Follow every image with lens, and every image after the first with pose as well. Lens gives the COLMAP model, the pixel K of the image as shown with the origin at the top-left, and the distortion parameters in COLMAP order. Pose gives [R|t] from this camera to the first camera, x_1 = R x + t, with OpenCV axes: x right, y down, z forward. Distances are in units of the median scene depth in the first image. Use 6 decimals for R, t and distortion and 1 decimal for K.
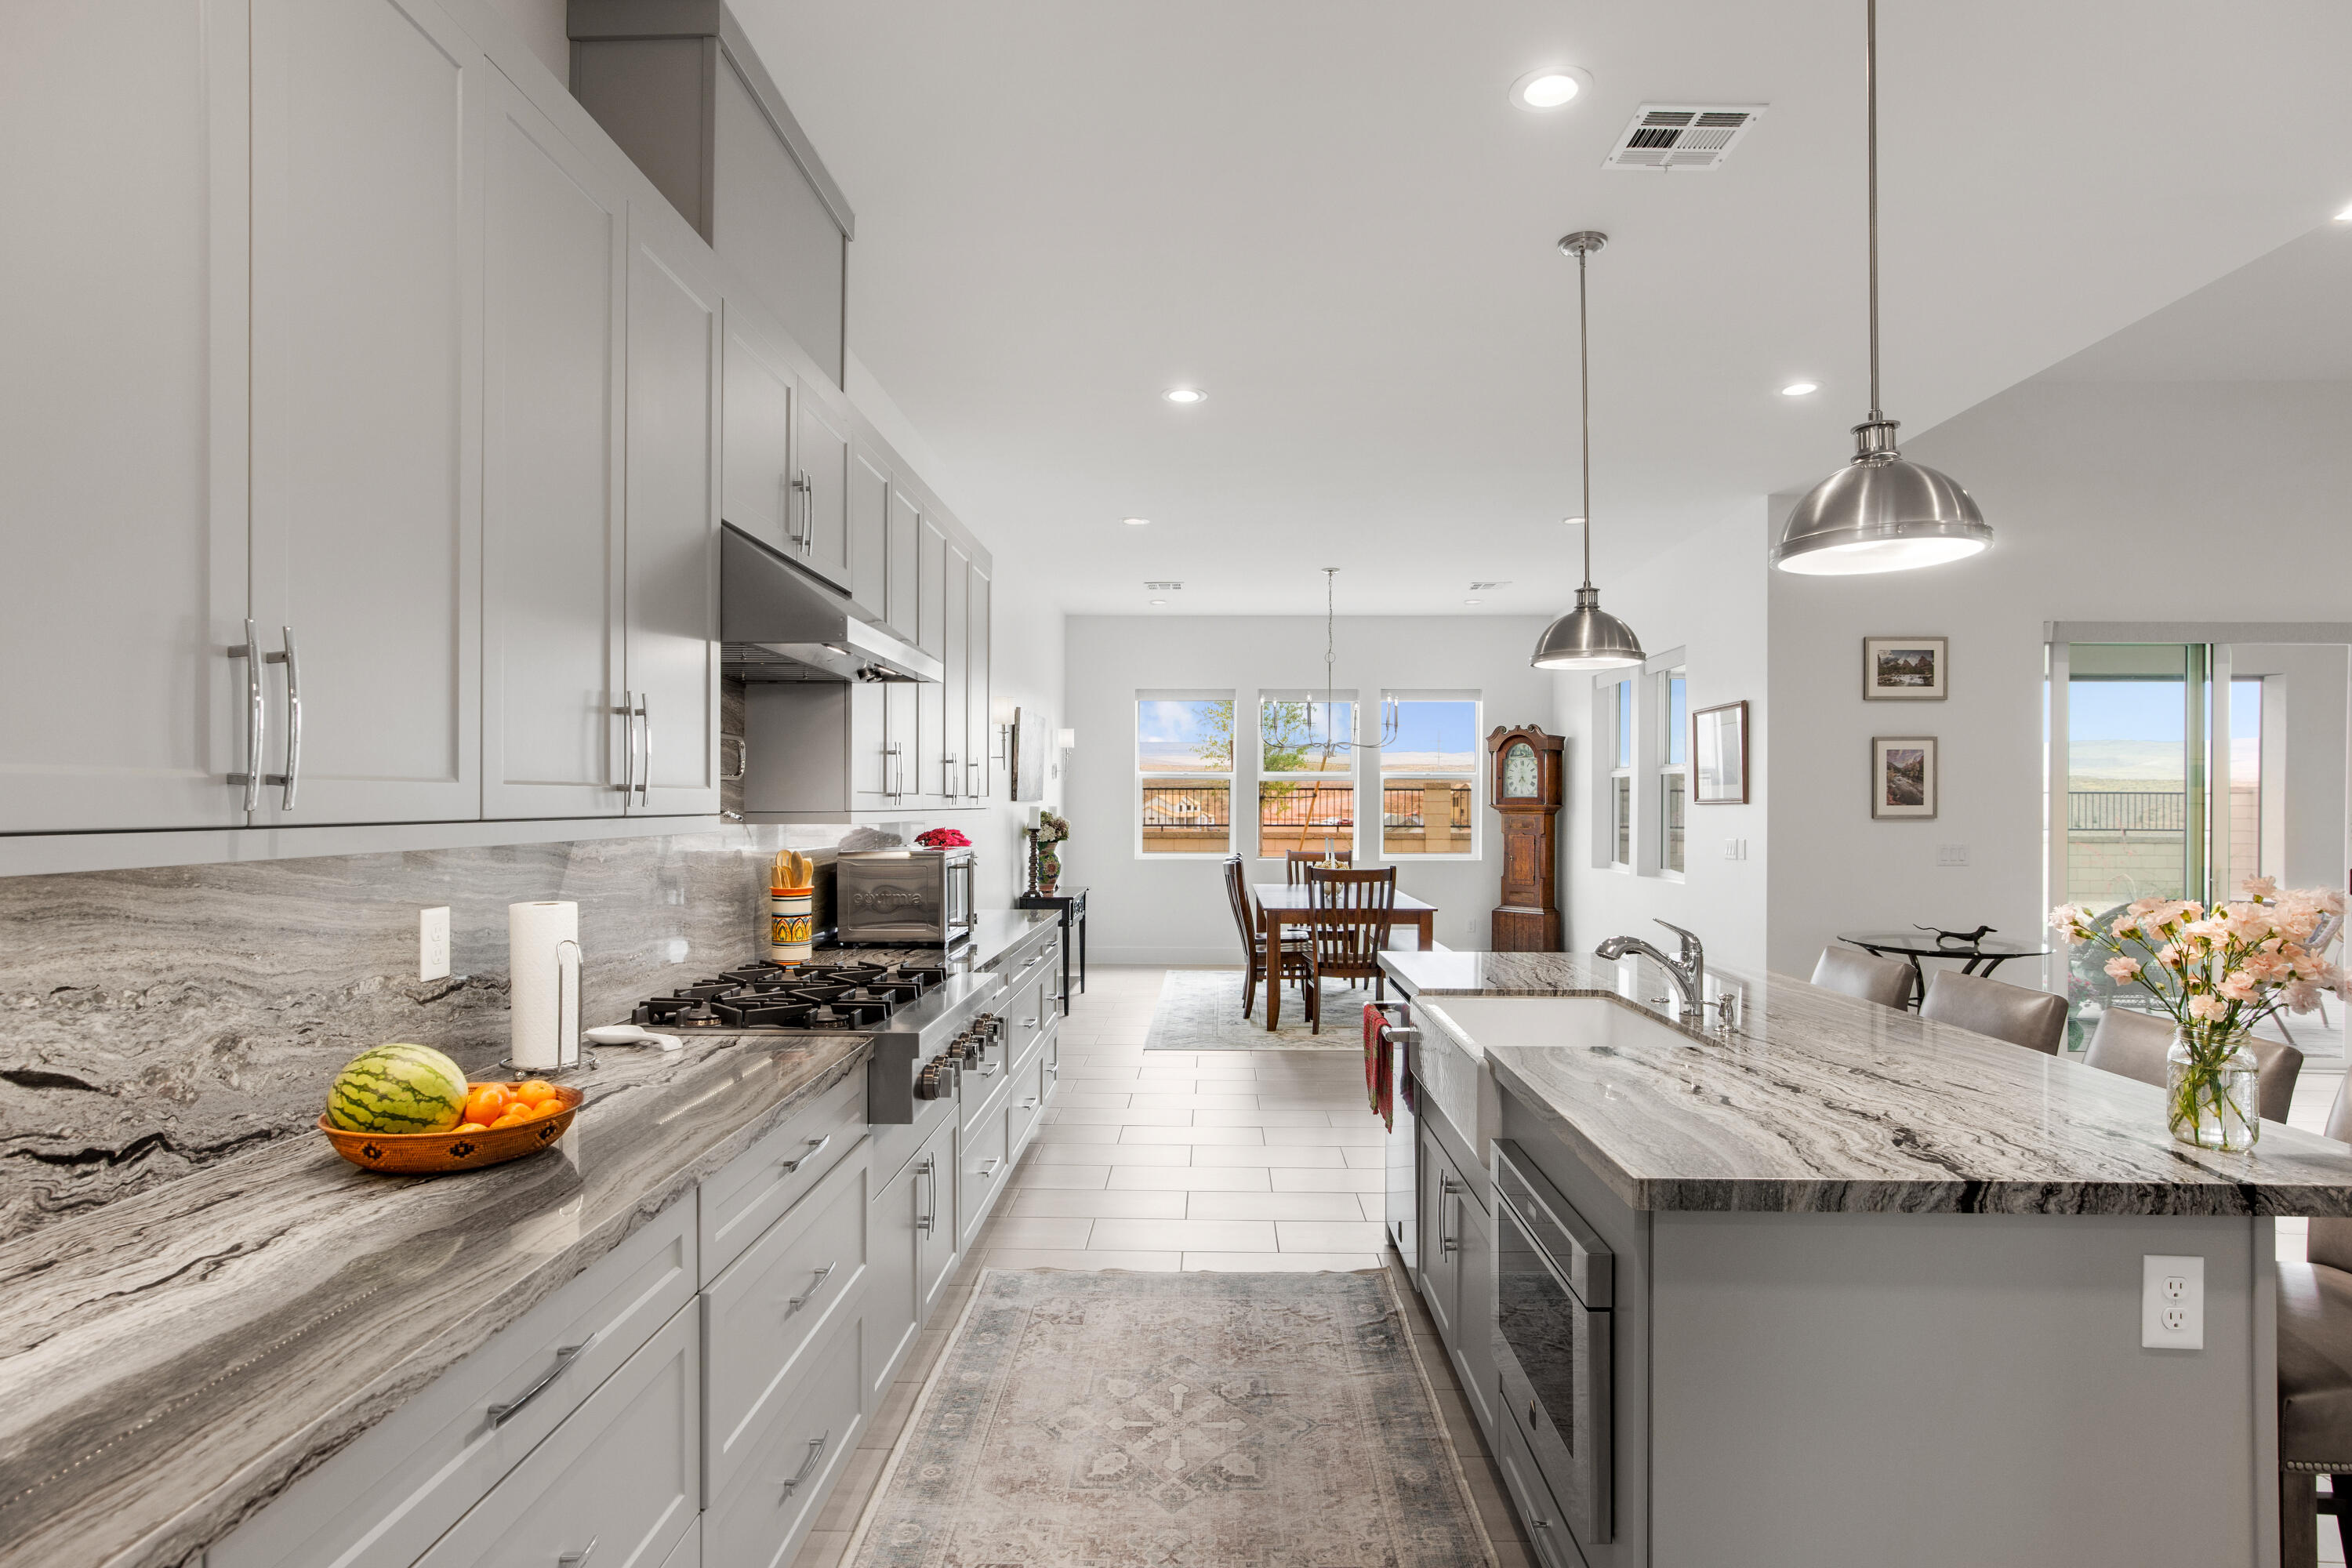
lens RADIAL K [[1272.0, 0, 1177.9], [0, 1272.0, 789.7], [0, 0, 1]] dist [0.002469, 0.000555]
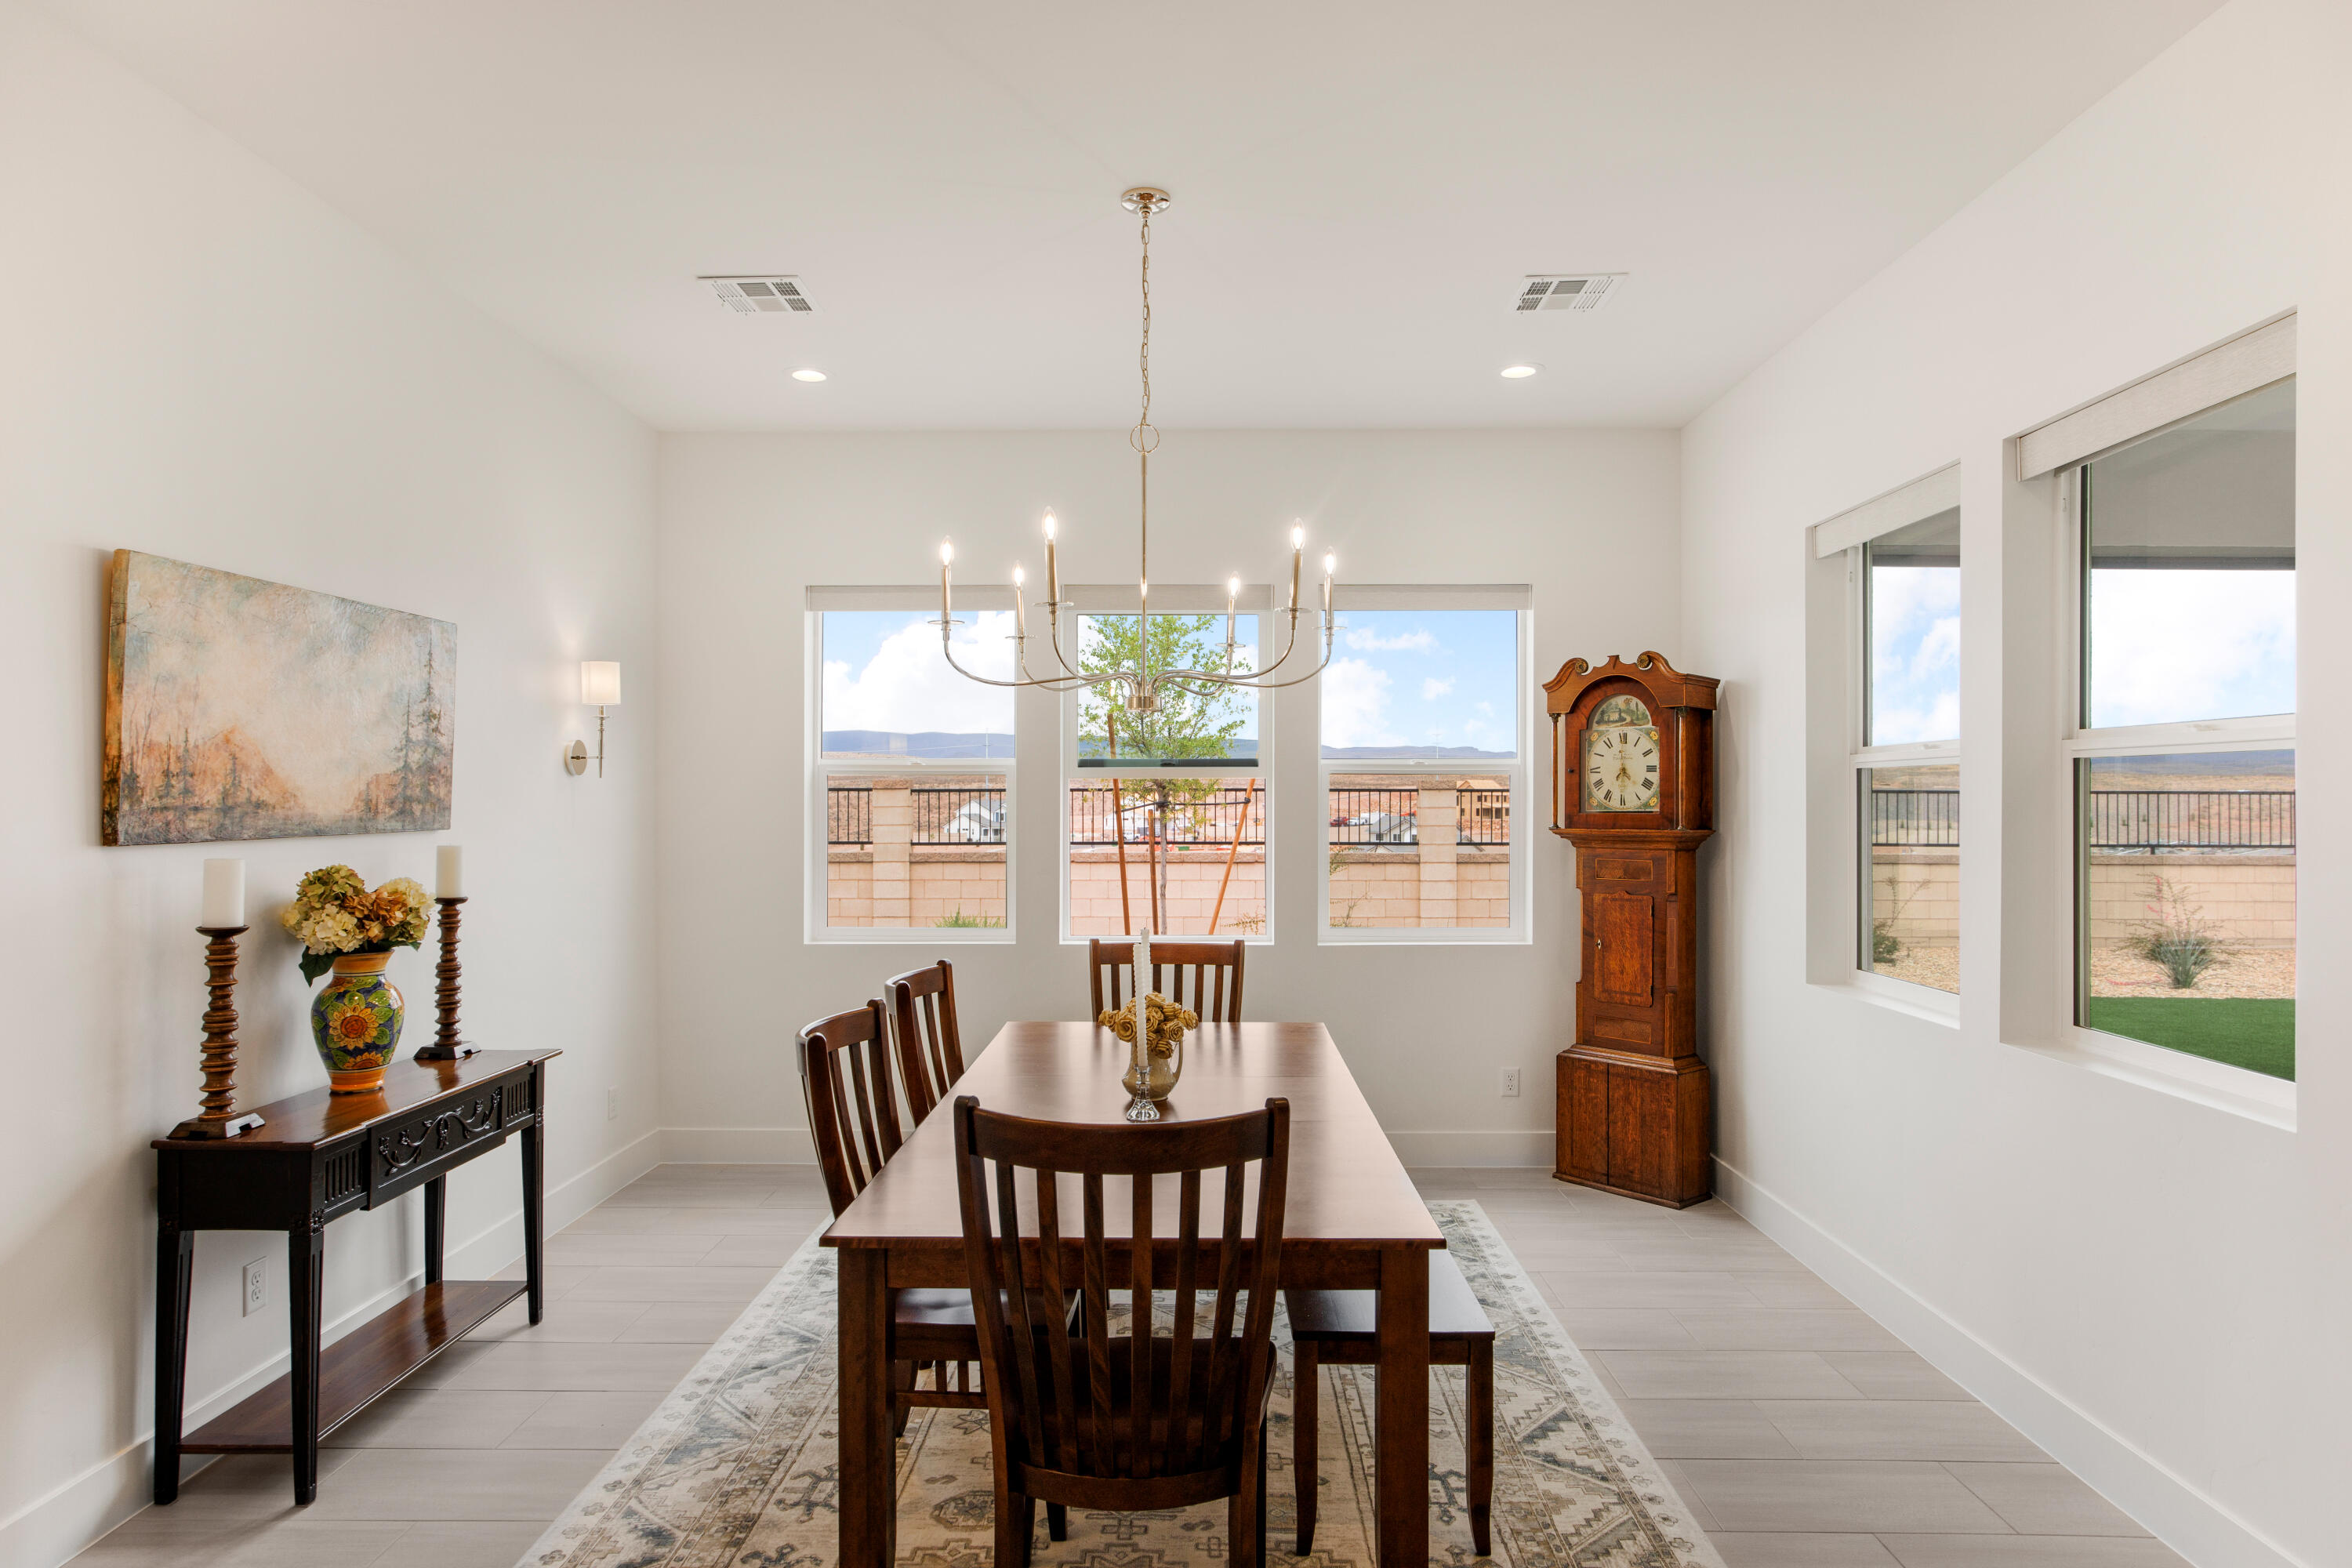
lens RADIAL K [[1317.1, 0, 1177.2], [0, 1317.1, 786.1], [0, 0, 1]] dist [-0.012126, 0.010941]
pose [[0.999985, -0.002231, 0.005043, 0.106989], [0.002232, 0.999997, -0.000317, -0.003740], [-0.005042, 0.000329, 0.999987, 0.526299]]
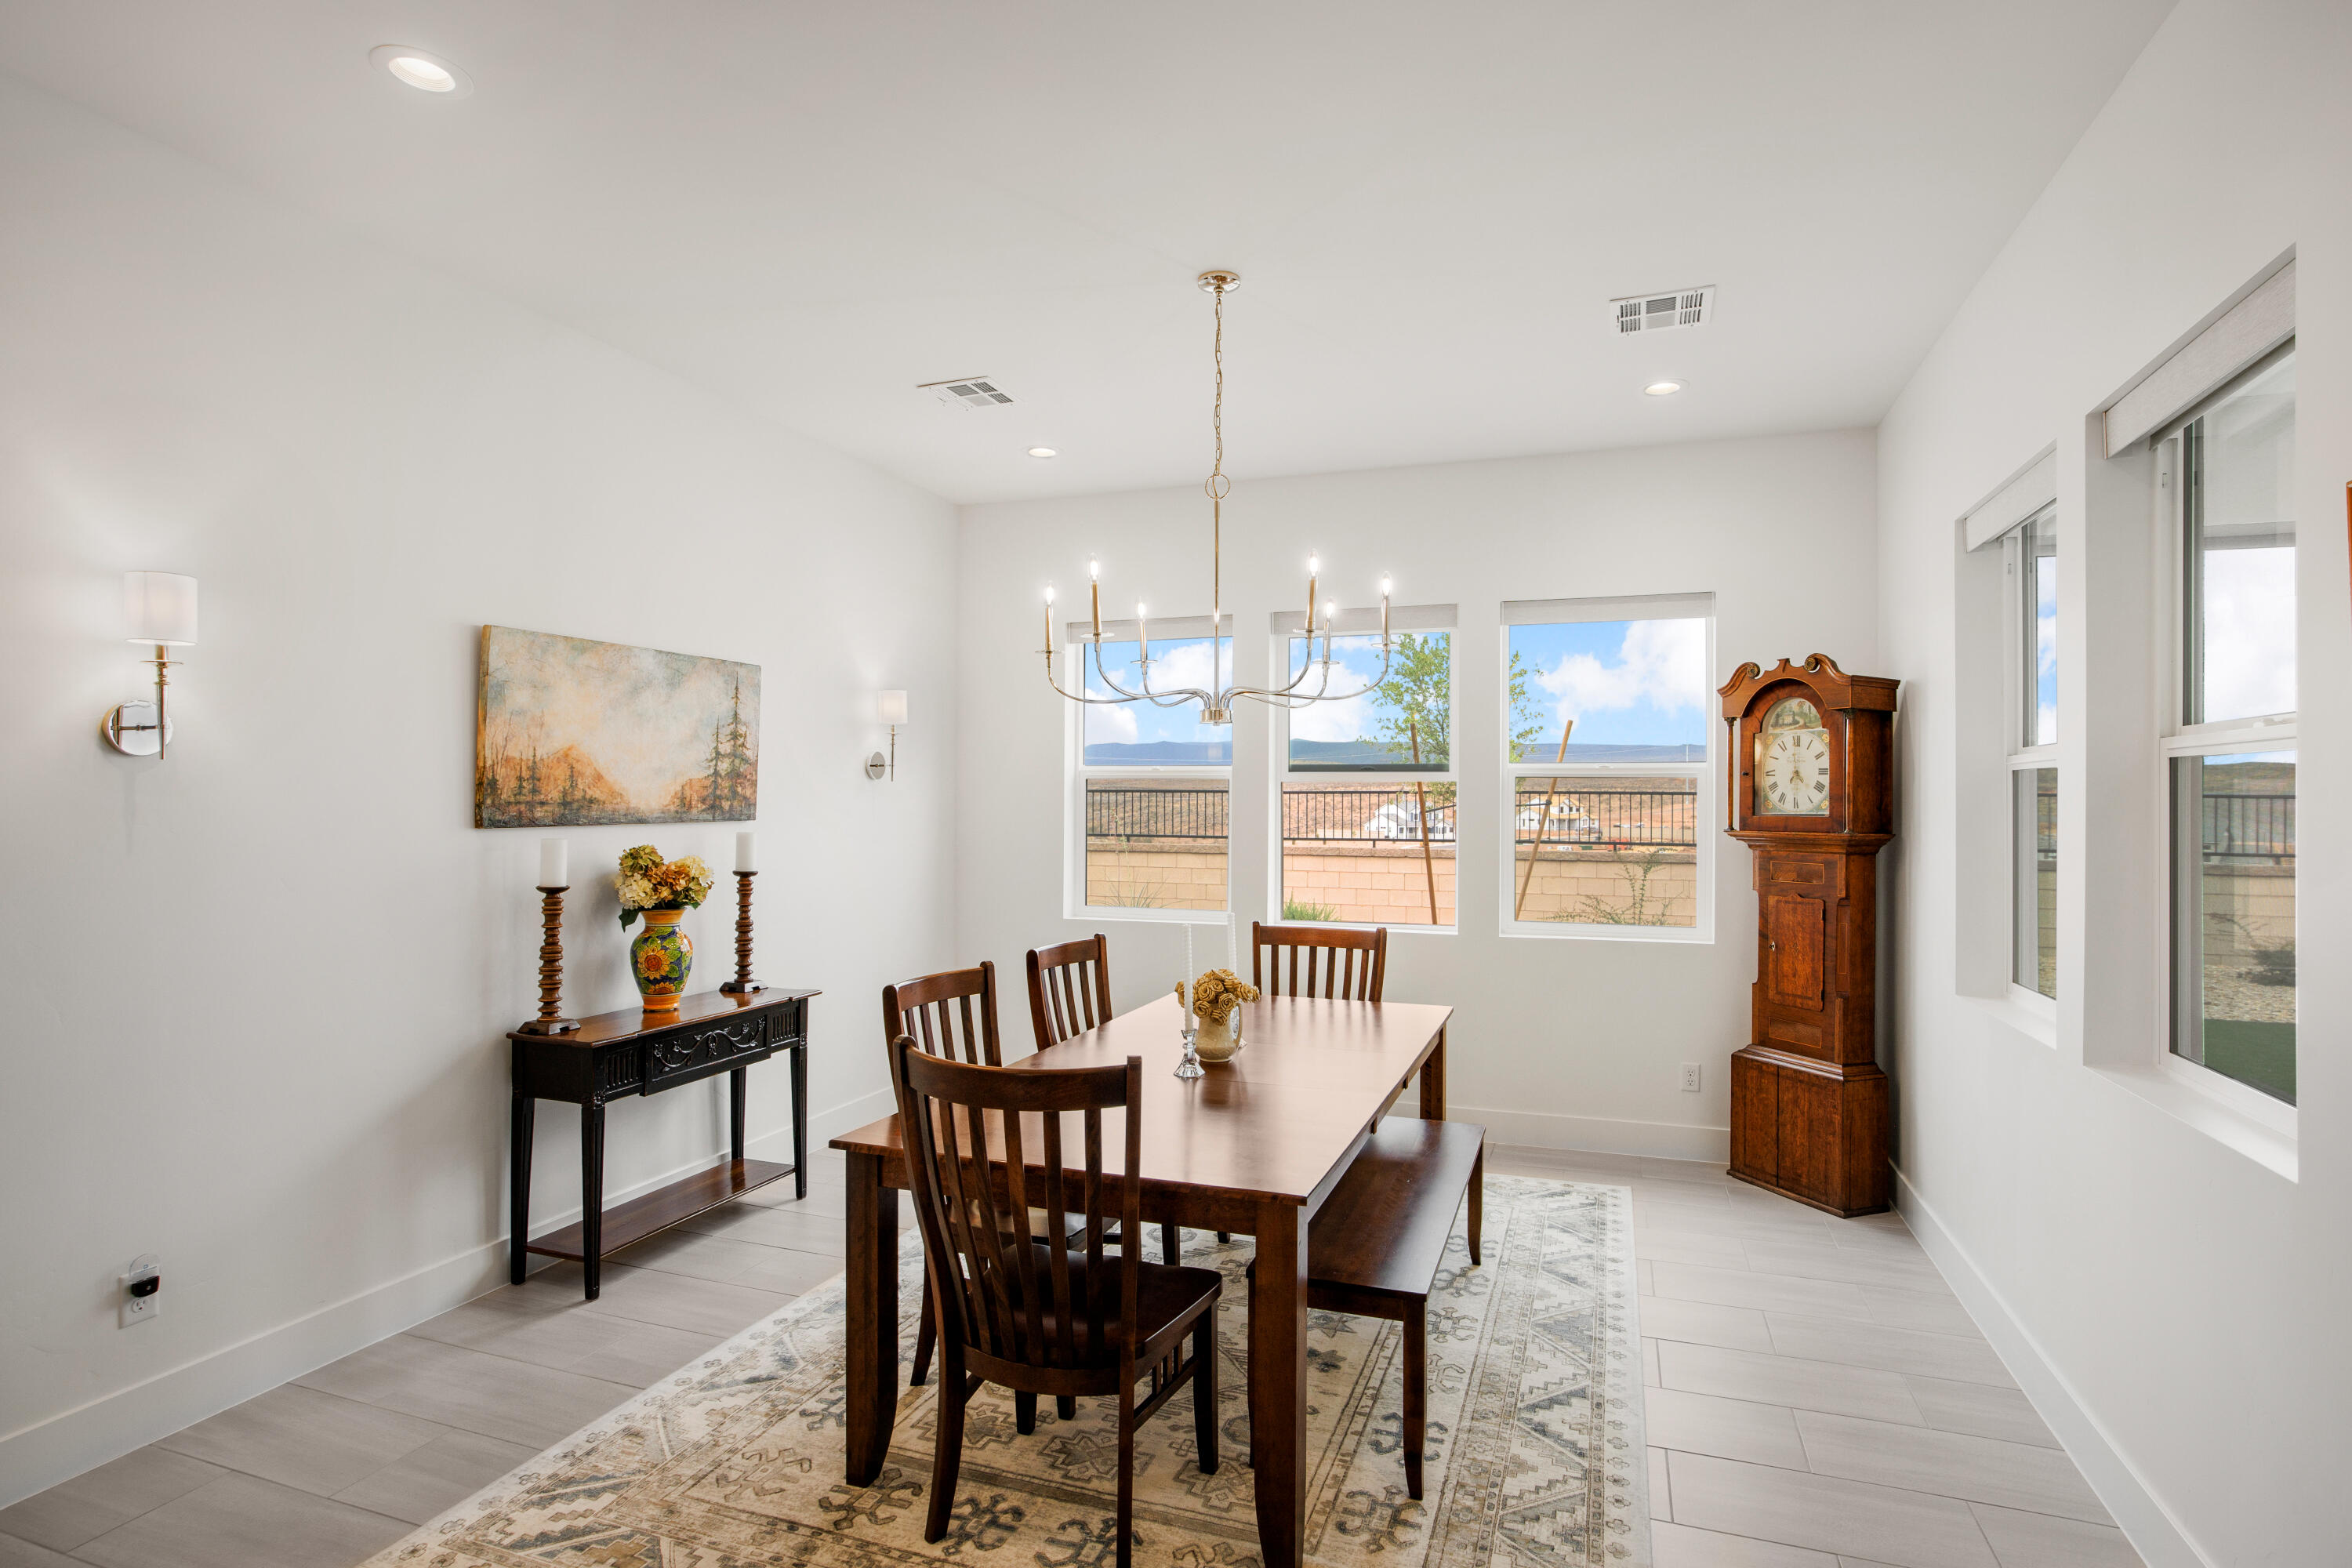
lens RADIAL K [[1169.5, 0, 1193.5], [0, 1169.5, 780.6], [0, 0, 1]] dist [-0.019123, 0.001680]
pose [[0.949600, -0.003103, -0.313448, 0.195823], [0.000630, 0.999968, -0.007989, -0.003340], [0.313463, 0.007389, 0.949572, 0.533452]]
